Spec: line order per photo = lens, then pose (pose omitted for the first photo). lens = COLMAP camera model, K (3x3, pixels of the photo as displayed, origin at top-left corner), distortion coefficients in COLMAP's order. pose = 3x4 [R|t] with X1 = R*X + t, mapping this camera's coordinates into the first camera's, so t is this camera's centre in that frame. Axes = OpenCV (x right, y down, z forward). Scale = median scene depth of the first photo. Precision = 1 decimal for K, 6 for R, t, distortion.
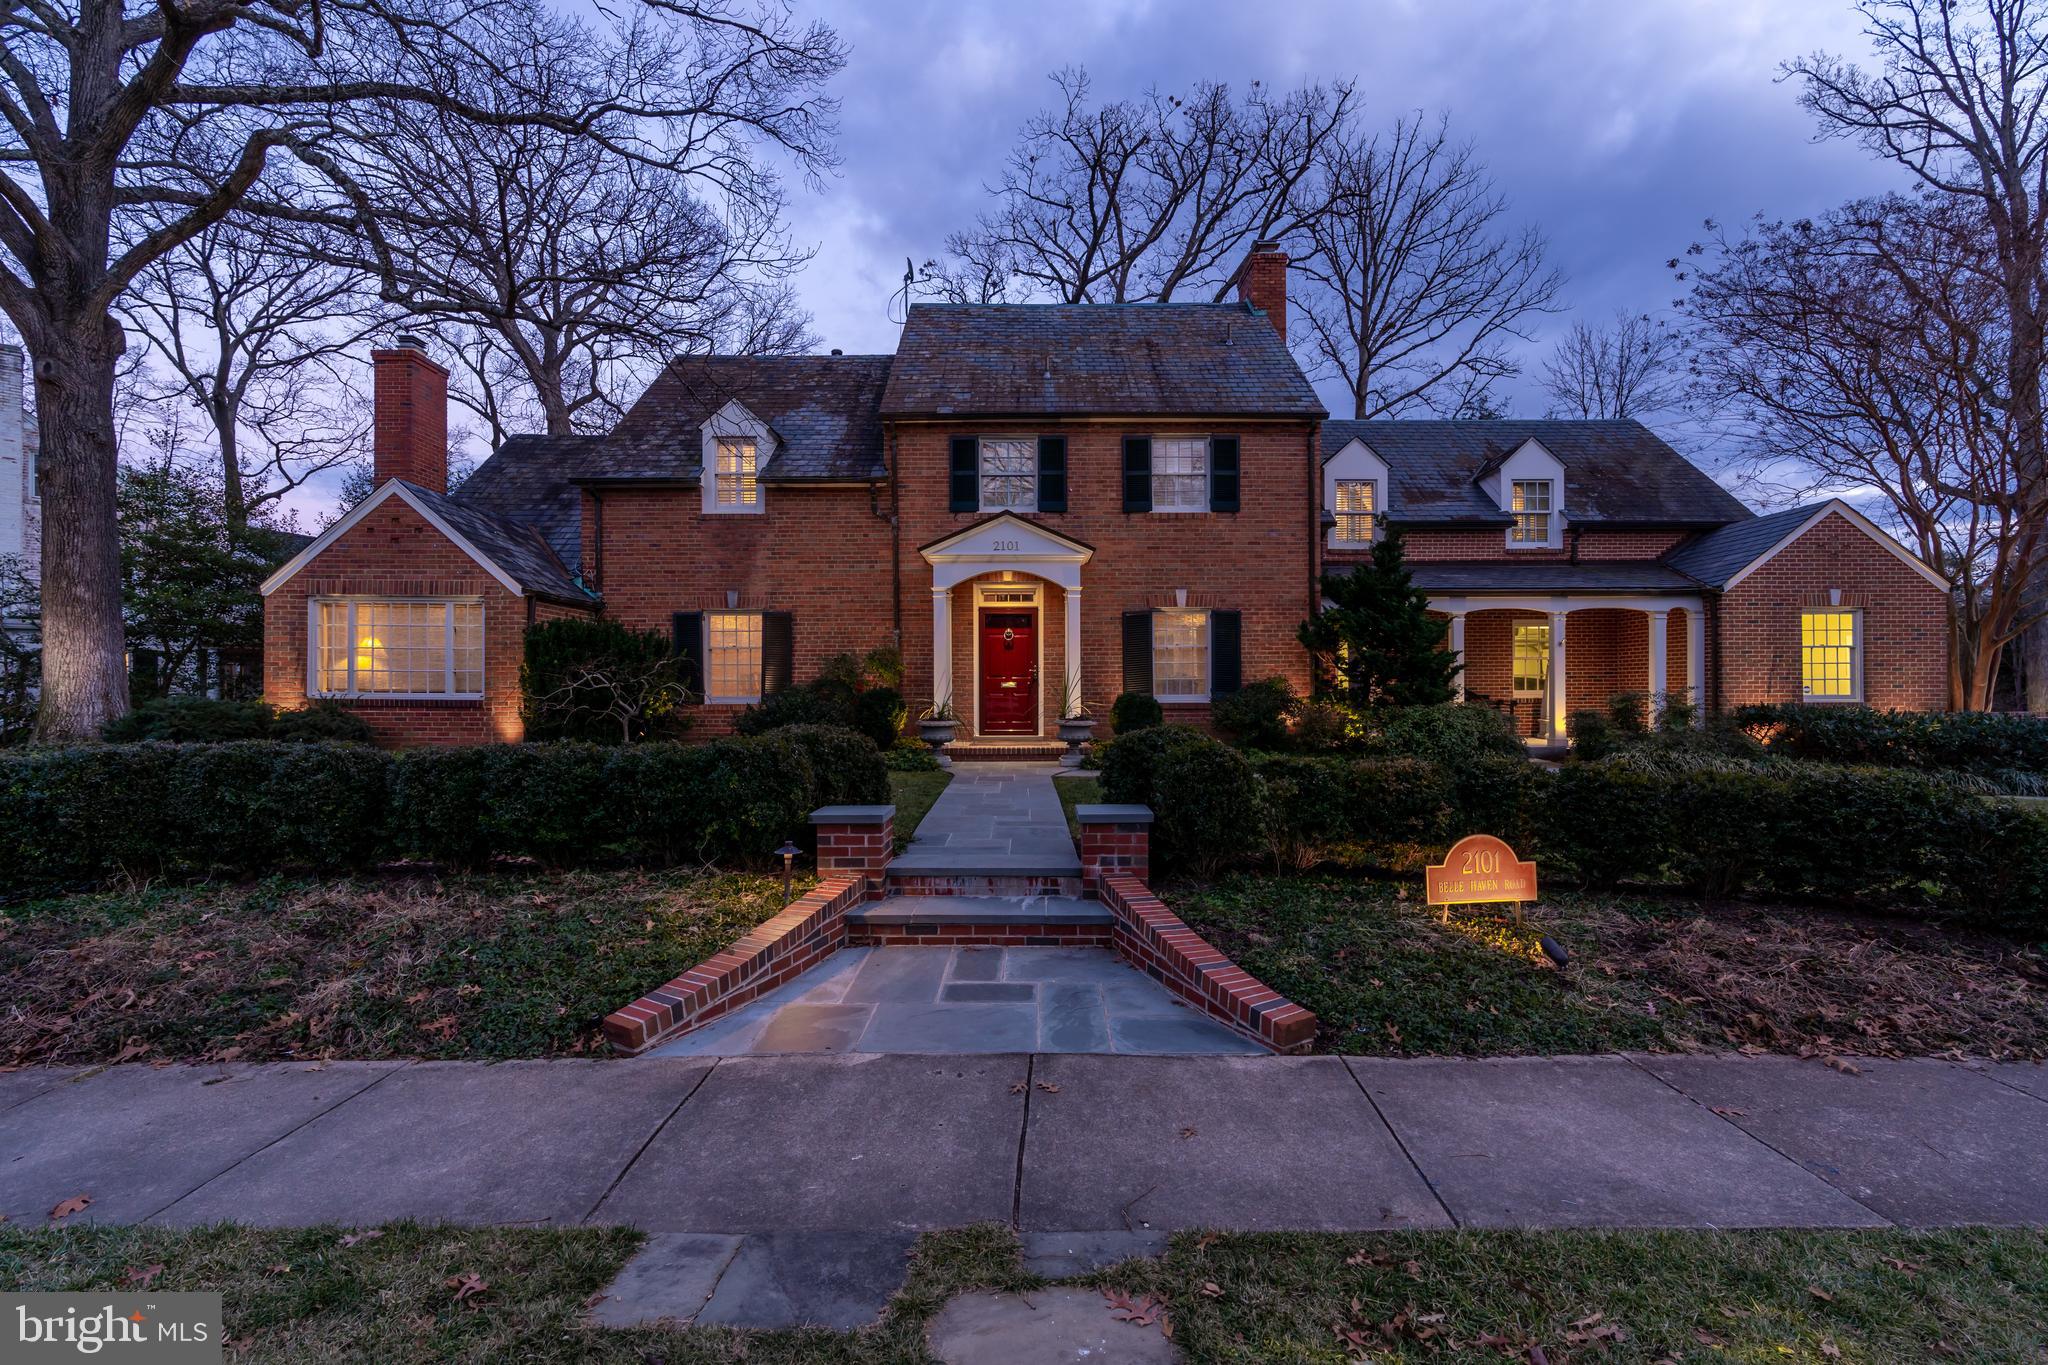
lens RADIAL K [[979.3, 0, 1024.0], [0, 979.3, 682.5], [0, 0, 1]] dist [-0.010458, 0.001127]
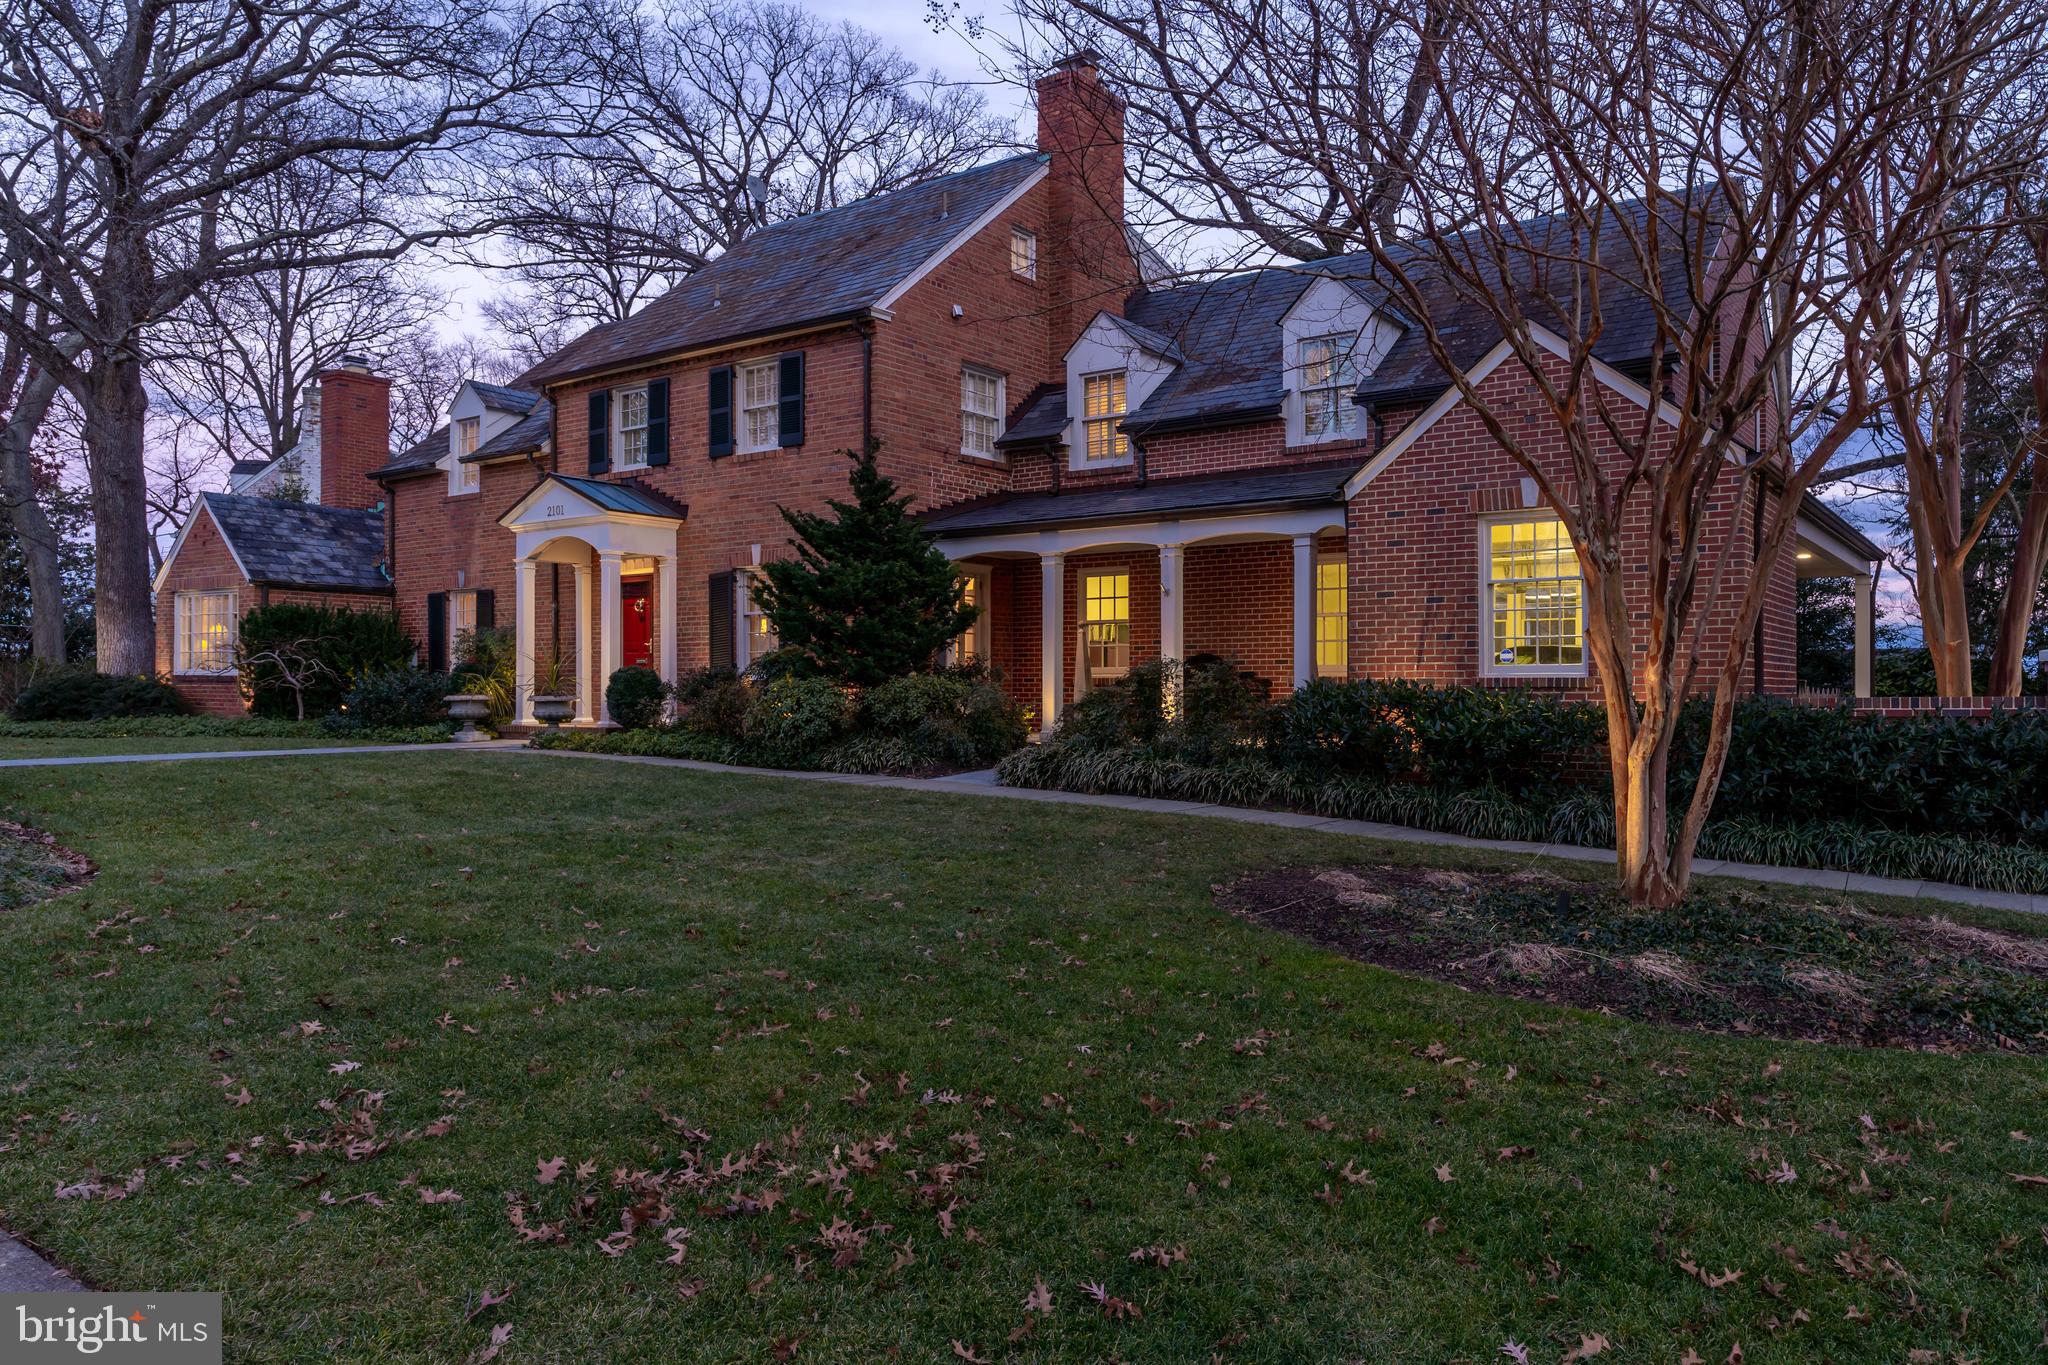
lens RADIAL K [[1364.0, 0, 1024.0], [0, 1364.0, 682.5], [0, 0, 1]] dist [-0.000071, -0.000264]
pose [[0.823538, -0.000671, -0.567260, 1.016874], [0.003790, 0.999983, 0.004319, 0.020029], [0.567248, -0.005706, 0.823527, 0.164164]]
